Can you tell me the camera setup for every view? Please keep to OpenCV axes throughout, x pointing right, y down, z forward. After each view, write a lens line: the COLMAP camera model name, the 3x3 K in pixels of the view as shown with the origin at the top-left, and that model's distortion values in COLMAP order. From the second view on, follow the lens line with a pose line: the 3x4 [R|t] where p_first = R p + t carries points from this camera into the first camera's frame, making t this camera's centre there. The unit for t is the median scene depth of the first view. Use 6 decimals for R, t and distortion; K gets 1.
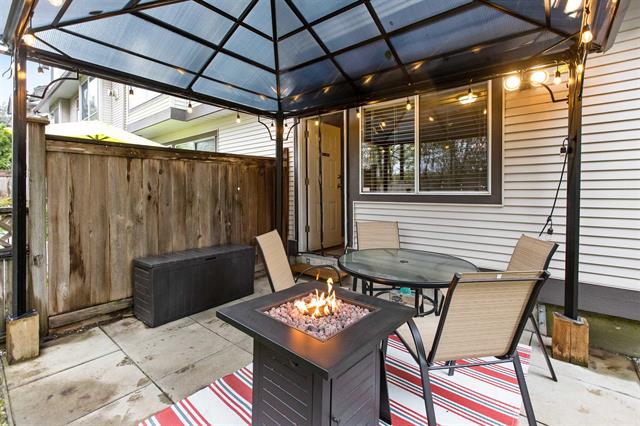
lens RADIAL K [[288.5, 0, 326.1], [0, 288.5, 190.2], [0, 0, 1]] dist [0.000045, -0.000033]
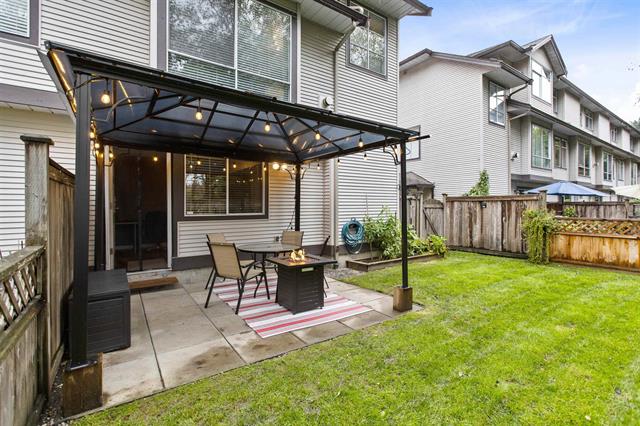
lens RADIAL K [[288.9, 0, 299.1], [0, 288.9, 207.6], [0, 0, 1]] dist [0.000291, 0.000098]
pose [[0.327405, 0.001322, 0.944883, -1.458518], [0.002770, 0.999993, -0.002359, -0.032433], [-0.944880, 0.003390, 0.327399, 0.063800]]
